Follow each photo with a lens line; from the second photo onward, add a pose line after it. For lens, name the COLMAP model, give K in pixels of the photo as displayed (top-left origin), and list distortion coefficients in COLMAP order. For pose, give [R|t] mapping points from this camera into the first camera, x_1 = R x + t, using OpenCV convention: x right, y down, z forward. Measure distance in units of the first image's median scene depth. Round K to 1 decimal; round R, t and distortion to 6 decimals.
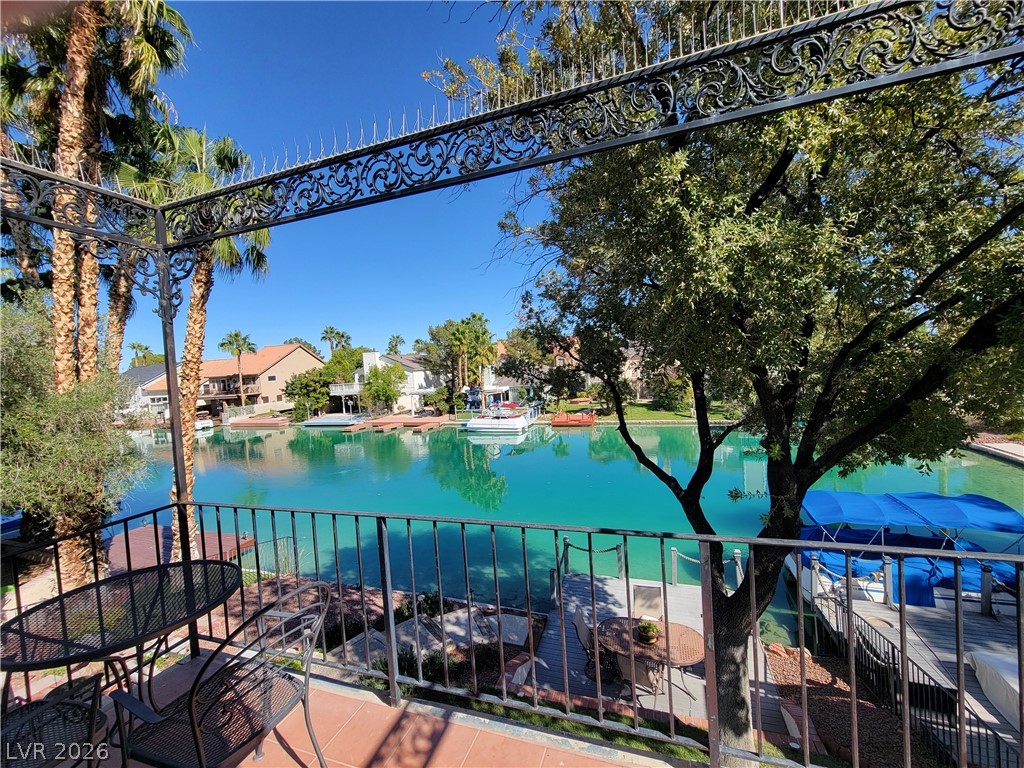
lens RADIAL K [[415.4, 0, 506.2], [0, 415.4, 383.3], [0, 0, 1]] dist [0.002878, 0.000104]
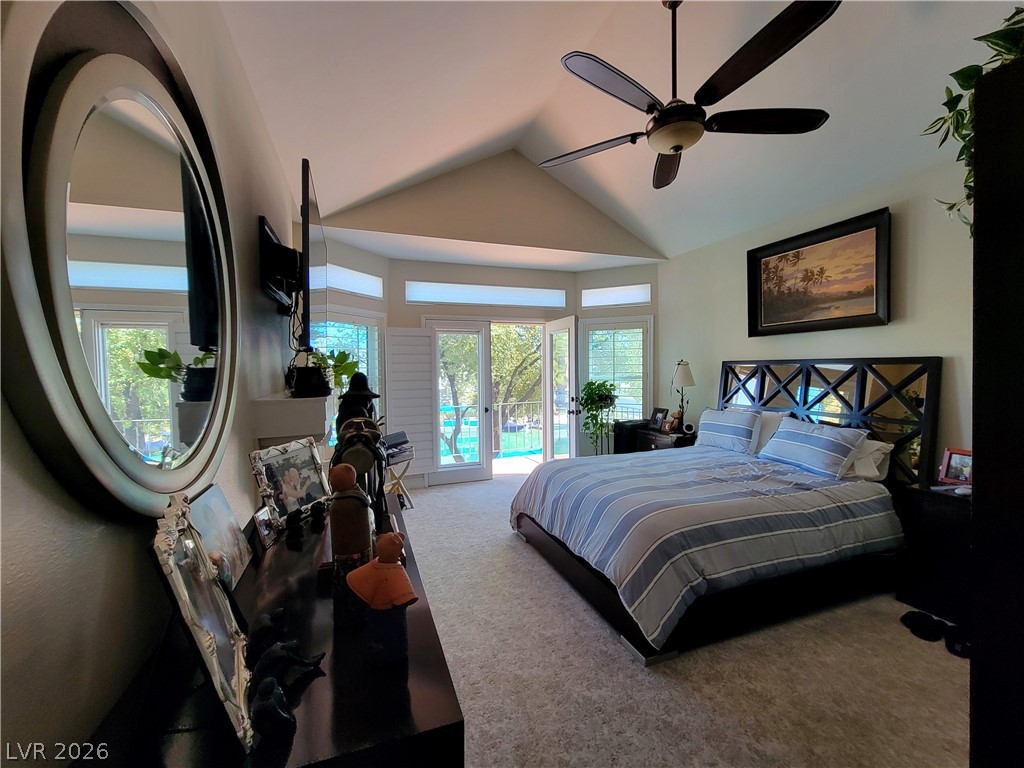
lens RADIAL K [[415.4, 0, 504.2], [0, 415.4, 378.5], [0, 0, 1]] dist [0.002878, 0.000104]
pose [[0.777676, 0.030579, 0.627921, -0.414951], [0.000919, 0.998760, -0.049778, 0.052143], [-0.628665, 0.039288, 0.776683, -0.458005]]
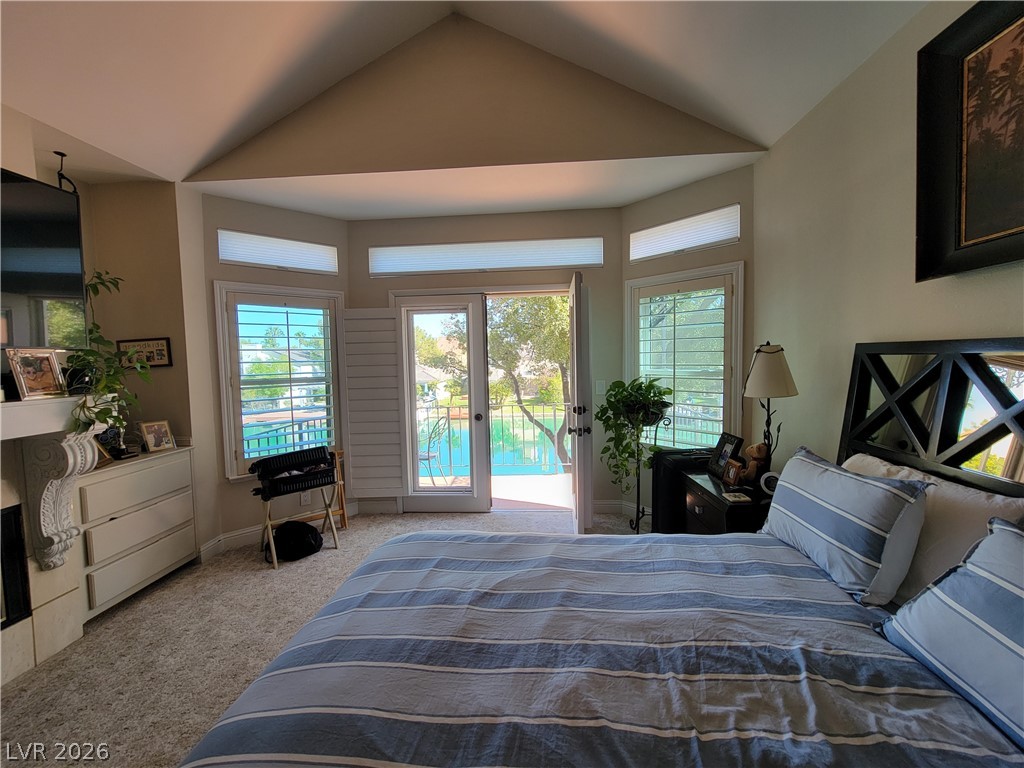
lens RADIAL K [[415.4, 0, 506.5], [0, 415.4, 377.9], [0, 0, 1]] dist [0.002878, 0.000104]
pose [[0.963162, 0.017560, 0.268350, -0.152967], [-0.014868, 0.999817, -0.012060, 0.031881], [-0.268512, 0.007626, 0.963246, -0.400937]]
